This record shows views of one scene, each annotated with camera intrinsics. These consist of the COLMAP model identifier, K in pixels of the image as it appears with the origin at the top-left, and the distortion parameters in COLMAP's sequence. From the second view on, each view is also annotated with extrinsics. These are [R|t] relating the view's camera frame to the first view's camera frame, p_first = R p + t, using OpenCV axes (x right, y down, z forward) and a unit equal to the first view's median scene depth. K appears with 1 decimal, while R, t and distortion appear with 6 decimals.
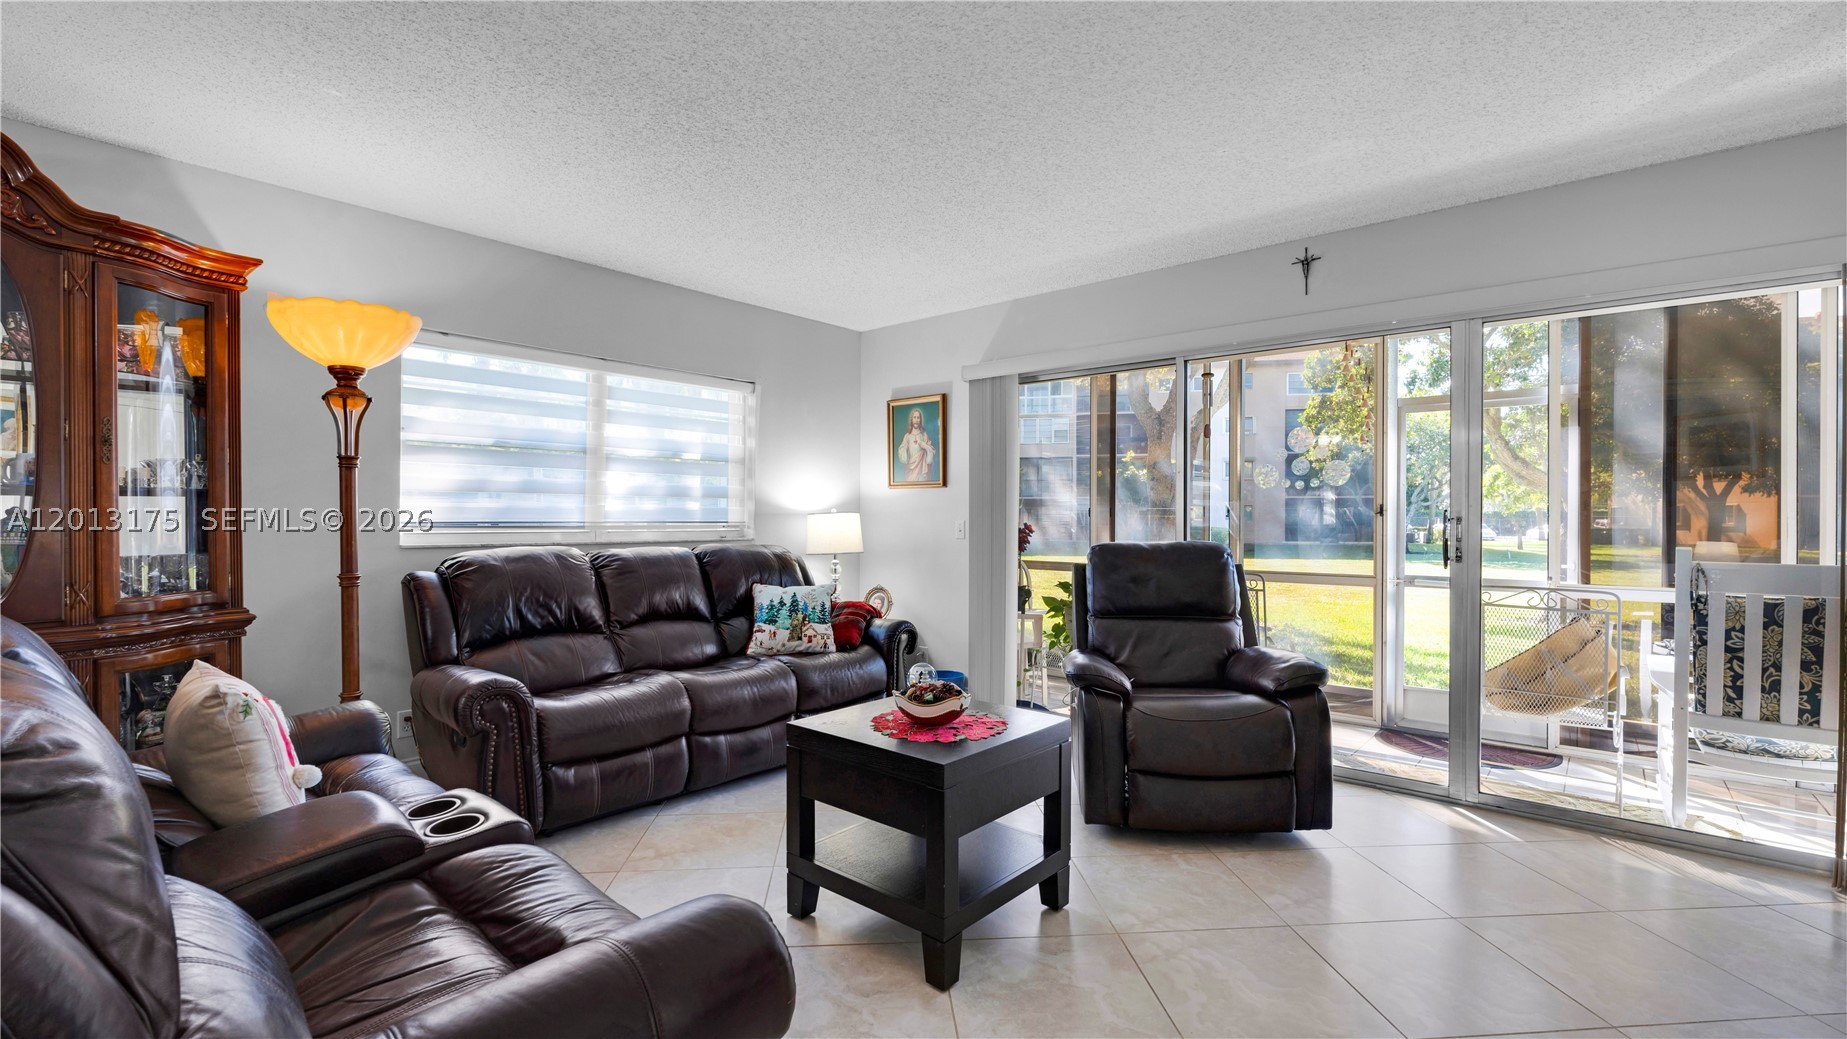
lens RADIAL K [[808.7, 0, 932.6], [0, 808.7, 519.1], [0, 0, 1]] dist [-0.003981, 0.000392]
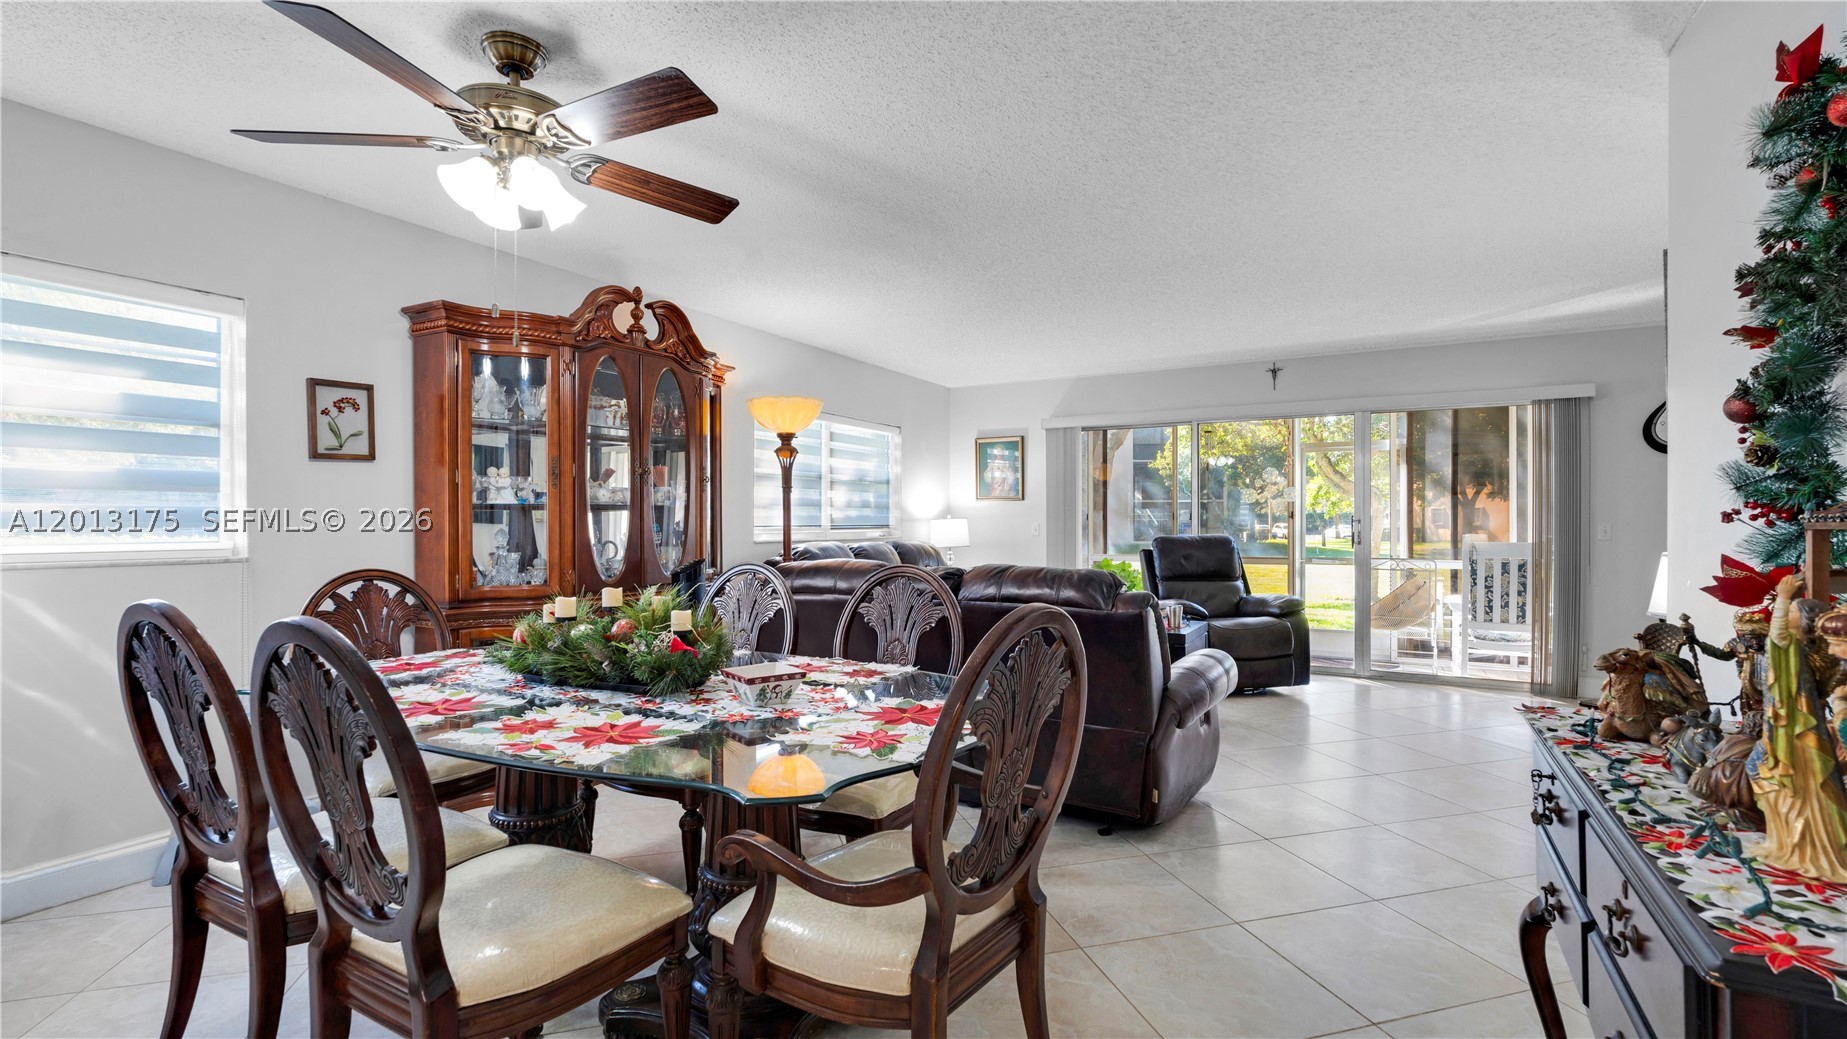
lens RADIAL K [[808.7, 0, 929.2], [0, 808.7, 529.0], [0, 0, 1]] dist [-0.003981, 0.000392]
pose [[0.984410, -0.003084, 0.175865, -0.509669], [0.001643, 0.999964, 0.008336, 0.000466], [-0.175884, -0.007917, 0.984379, -0.510802]]
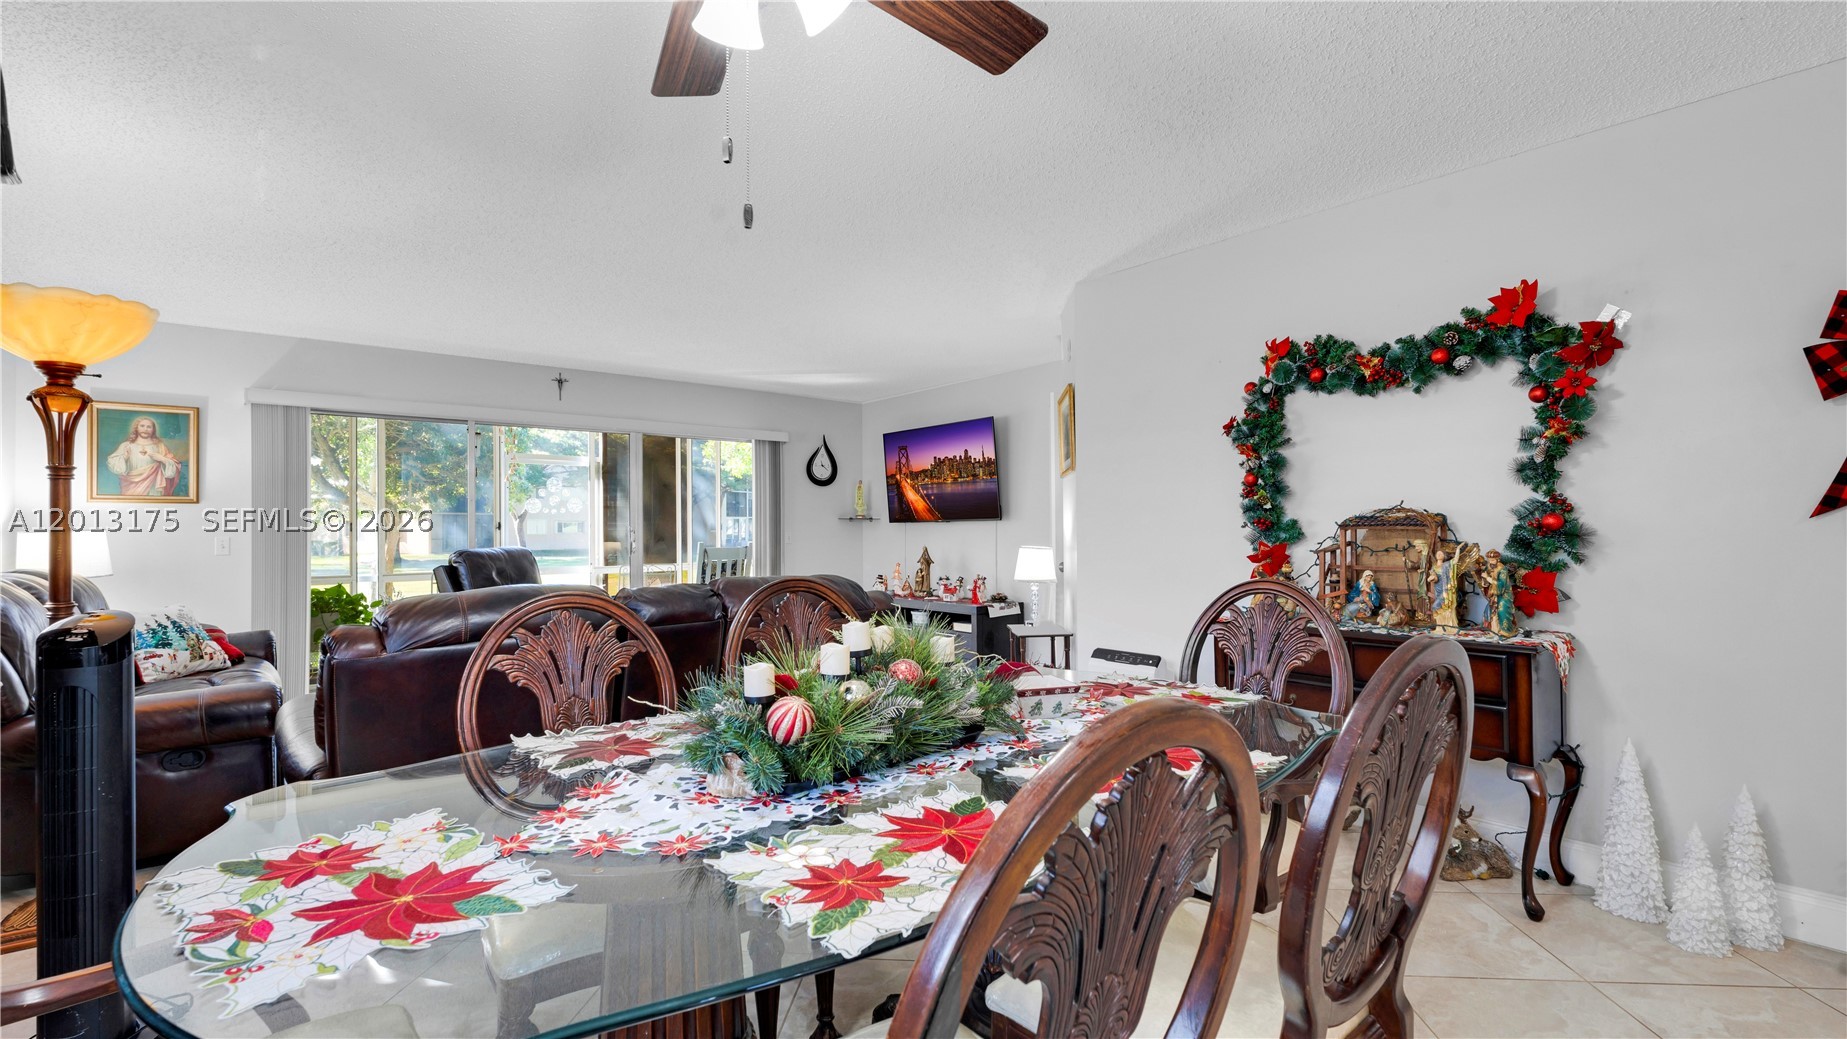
lens RADIAL K [[808.7, 0, 914.7], [0, 808.7, 505.3], [0, 0, 1]] dist [-0.003981, 0.000392]
pose [[0.172299, 0.024604, 0.984737, -0.987771], [0.007948, 0.999621, -0.026367, -0.004828], [-0.985013, 0.012370, 0.172038, -0.027743]]
